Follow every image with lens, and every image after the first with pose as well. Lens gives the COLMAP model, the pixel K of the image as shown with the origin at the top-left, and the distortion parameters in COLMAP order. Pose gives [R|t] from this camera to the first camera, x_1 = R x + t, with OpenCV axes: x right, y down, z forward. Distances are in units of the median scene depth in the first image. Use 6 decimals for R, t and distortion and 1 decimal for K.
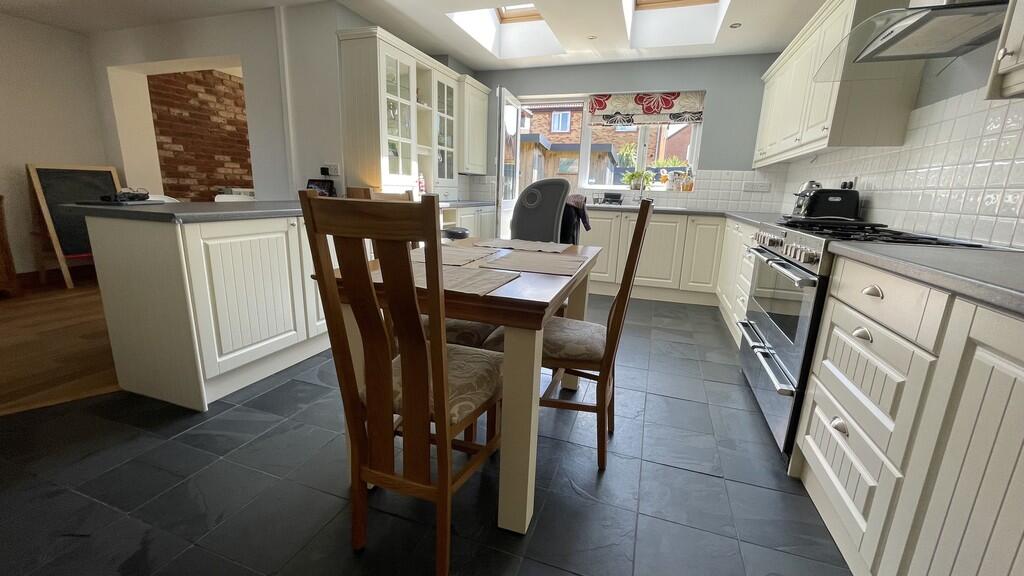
lens RADIAL K [[415.4, 0, 510.8], [0, 415.4, 286.7], [0, 0, 1]] dist [-0.002864, 0.000411]
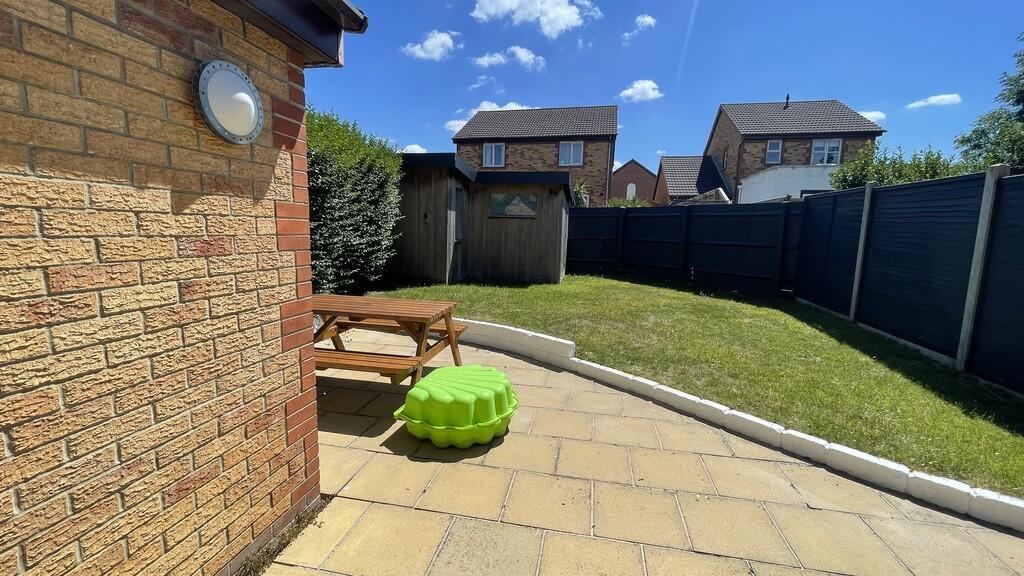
lens RADIAL K [[415.4, 0, 512.9], [0, 415.4, 285.5], [0, 0, 1]] dist [-0.002864, 0.000411]
pose [[0.988681, -0.033921, 0.146147, 0.157915], [0.047922, 0.994477, -0.093374, -0.320779], [-0.142172, 0.099321, 0.984846, 1.133976]]
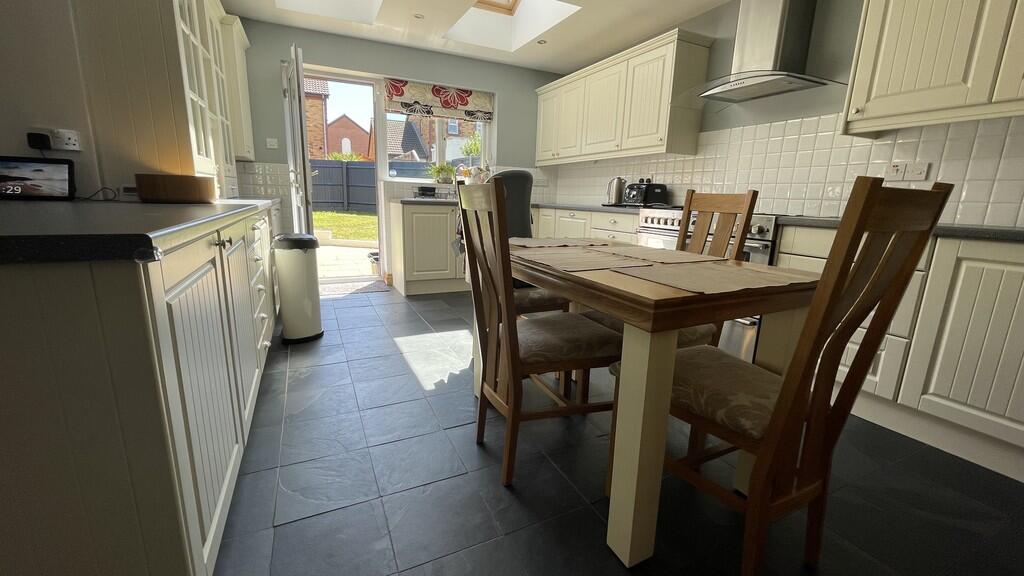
lens RADIAL K [[415.4, 0, 512.1], [0, 415.4, 288.0], [0, 0, 1]] dist [-0.002864, 0.000411]
pose [[0.703982, -0.165575, 0.690648, -0.324317], [0.154753, 0.984840, 0.078363, -0.039587], [-0.693153, 0.051714, 0.718933, 0.188451]]
